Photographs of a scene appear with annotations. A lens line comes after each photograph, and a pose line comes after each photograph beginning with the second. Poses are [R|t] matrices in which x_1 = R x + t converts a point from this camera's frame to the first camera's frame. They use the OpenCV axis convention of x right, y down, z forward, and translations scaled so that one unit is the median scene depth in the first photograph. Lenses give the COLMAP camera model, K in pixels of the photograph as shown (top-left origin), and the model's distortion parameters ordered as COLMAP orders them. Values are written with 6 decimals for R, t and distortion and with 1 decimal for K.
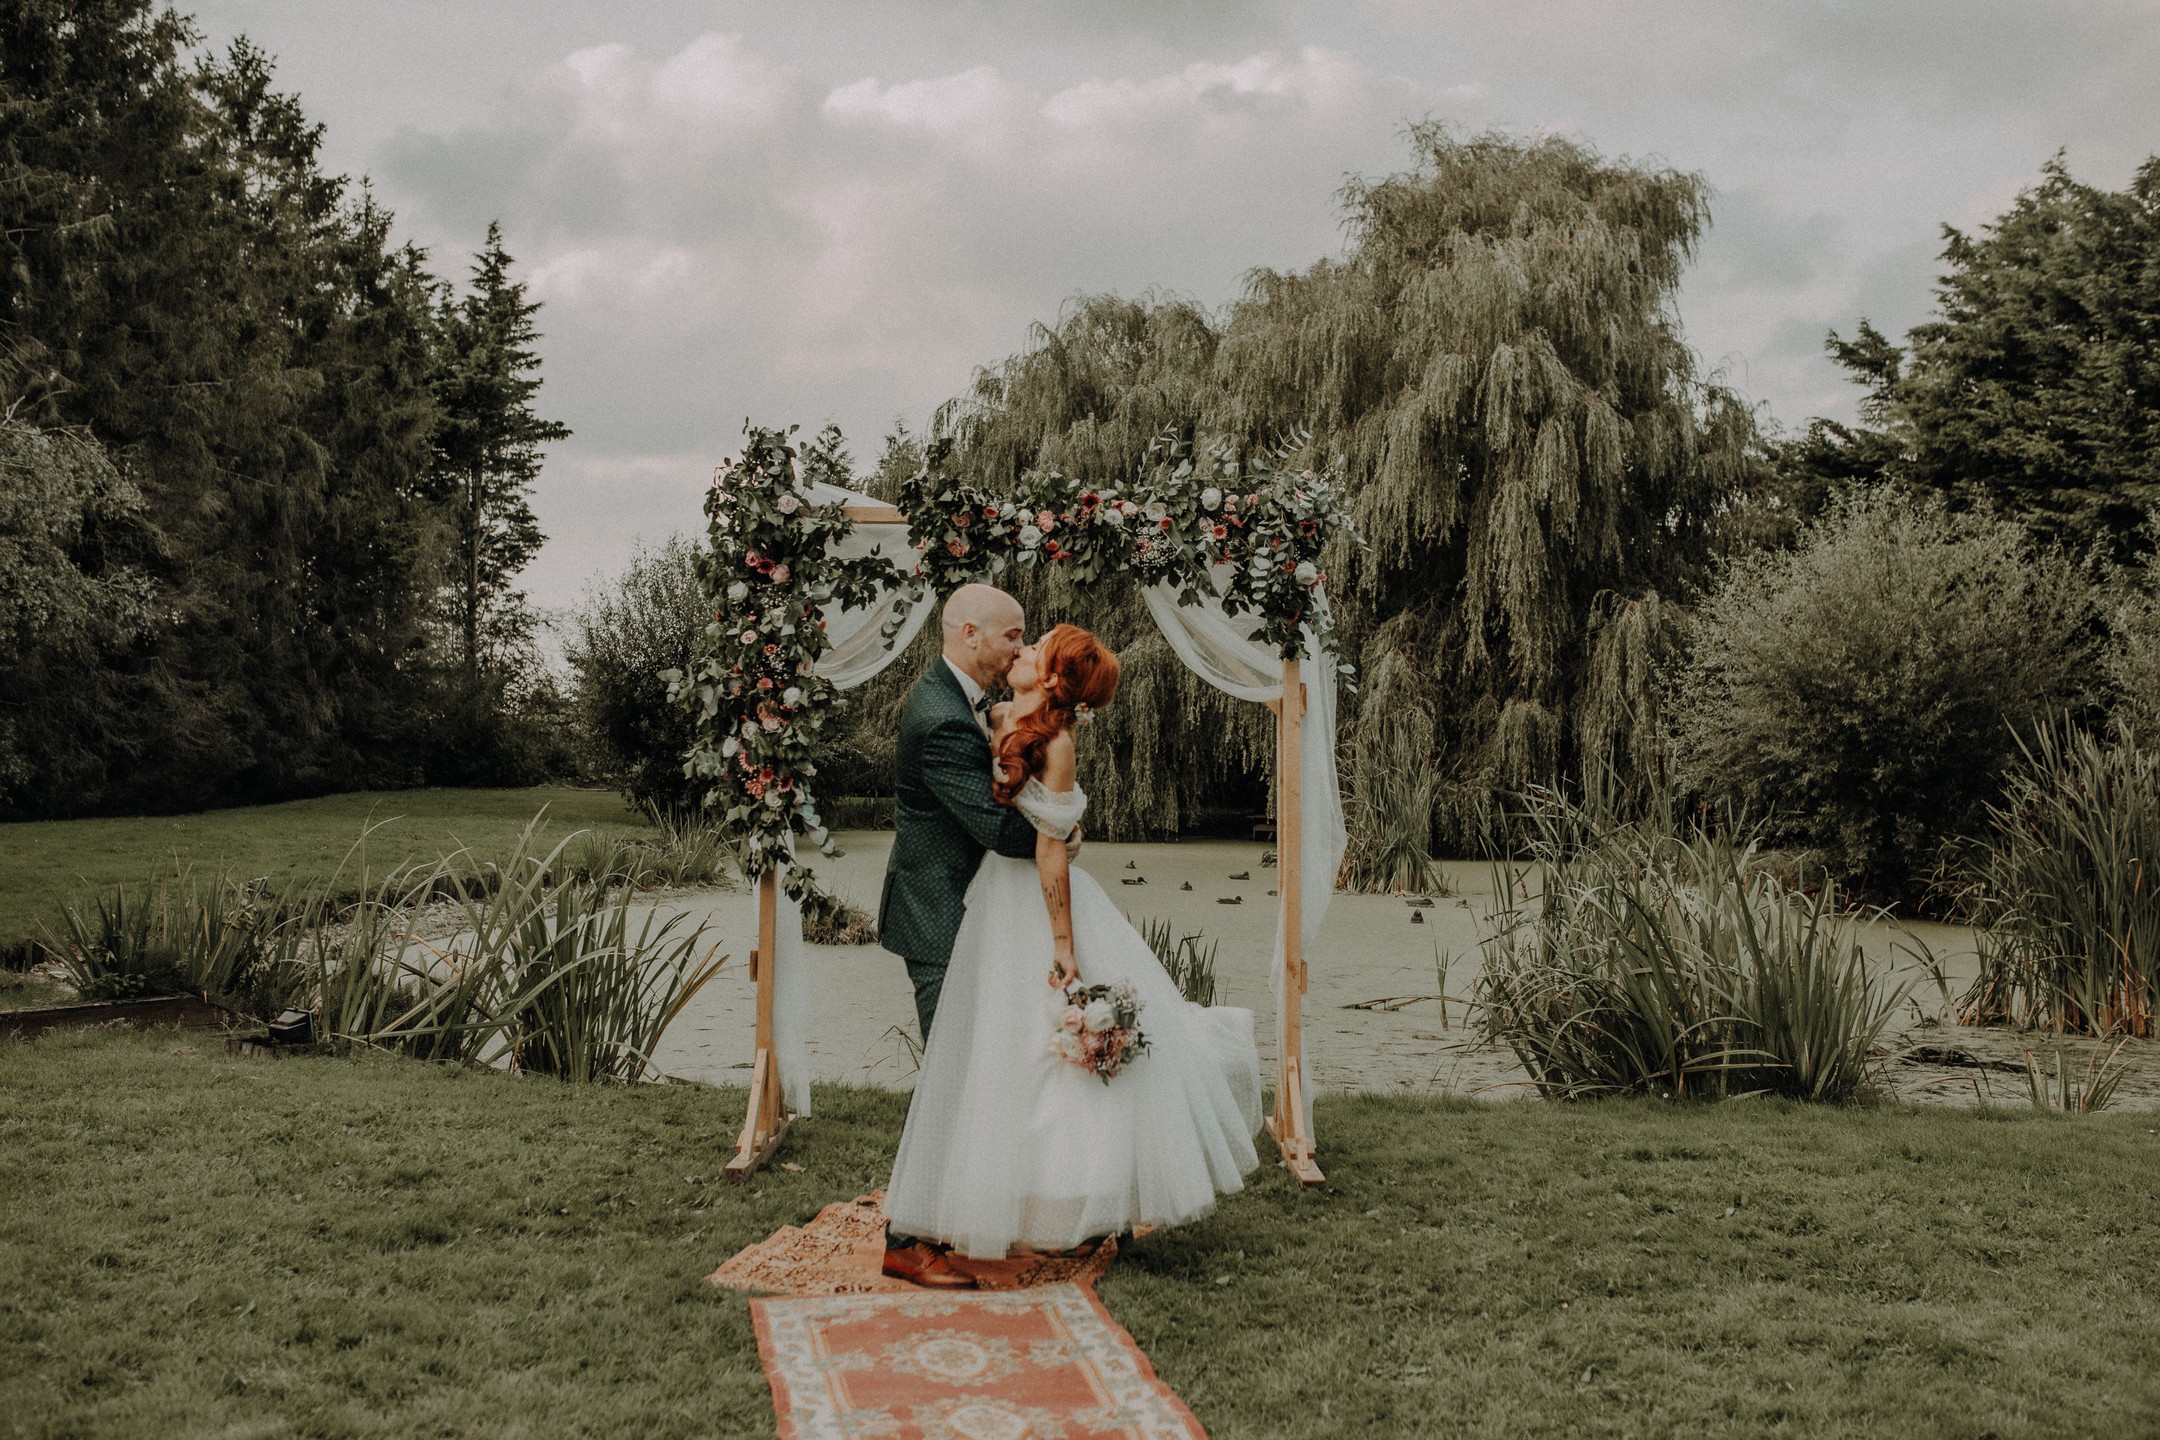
lens RADIAL K [[2661.6, 0, 1080.0], [0, 2661.6, 720.0], [0, 0, 1]] dist [-0.132970, -0.002859]
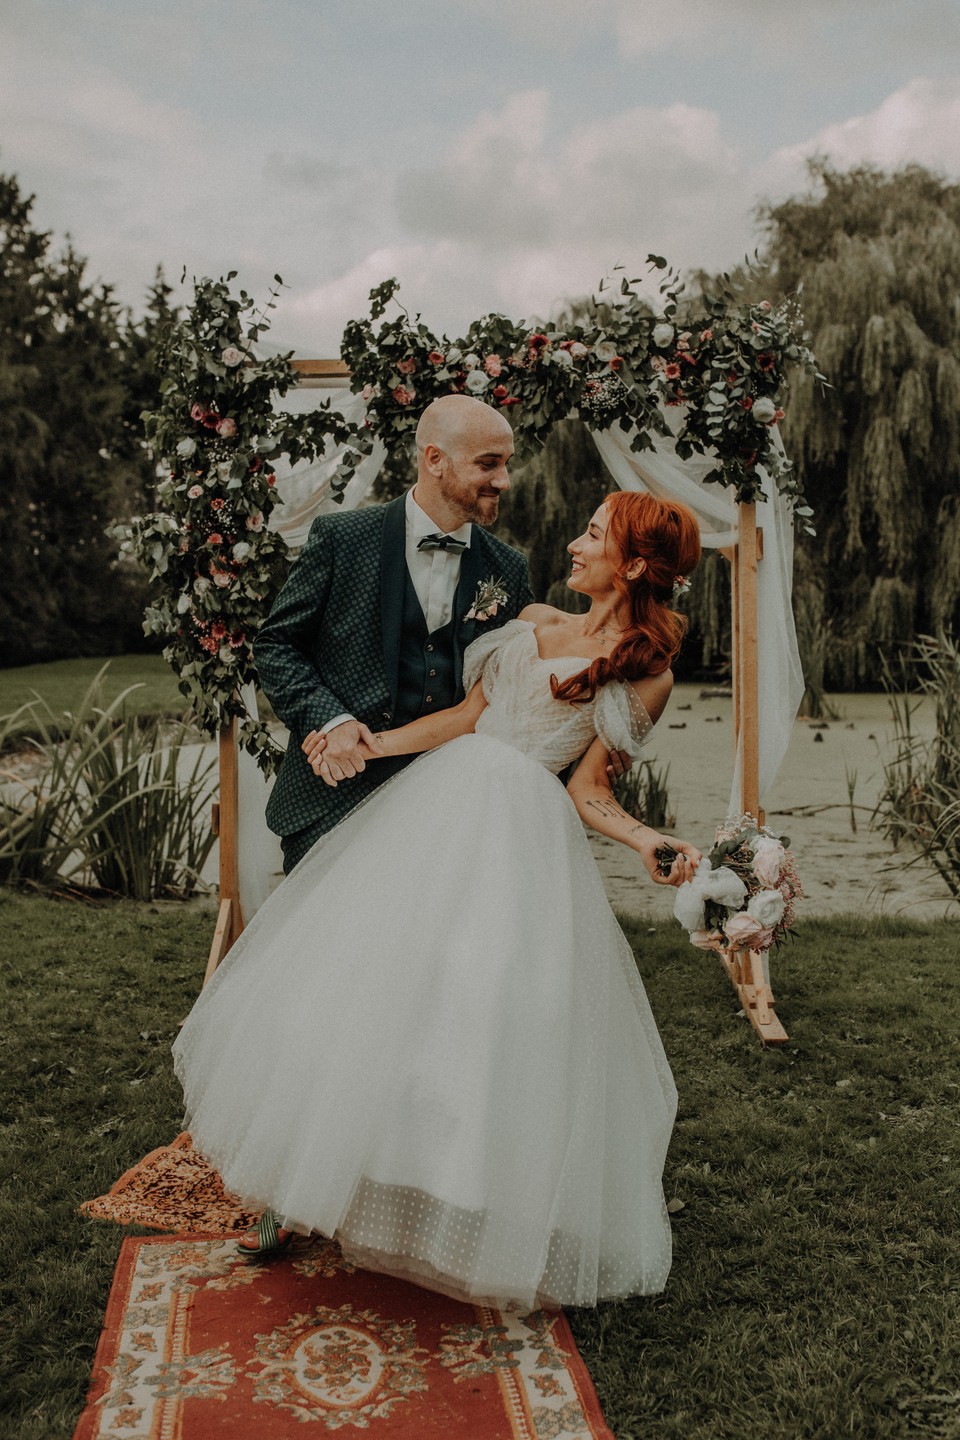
lens RADIAL K [[1236.4, 0, 480.0], [0, 1236.4, 720.0], [0, 0, 1]] dist [-0.041793, 0.002965]
pose [[0.995298, -0.012085, -0.096106, 0.024212], [0.019656, 0.996741, 0.078232, 0.019551], [0.094848, -0.079754, 0.992292, 0.535851]]
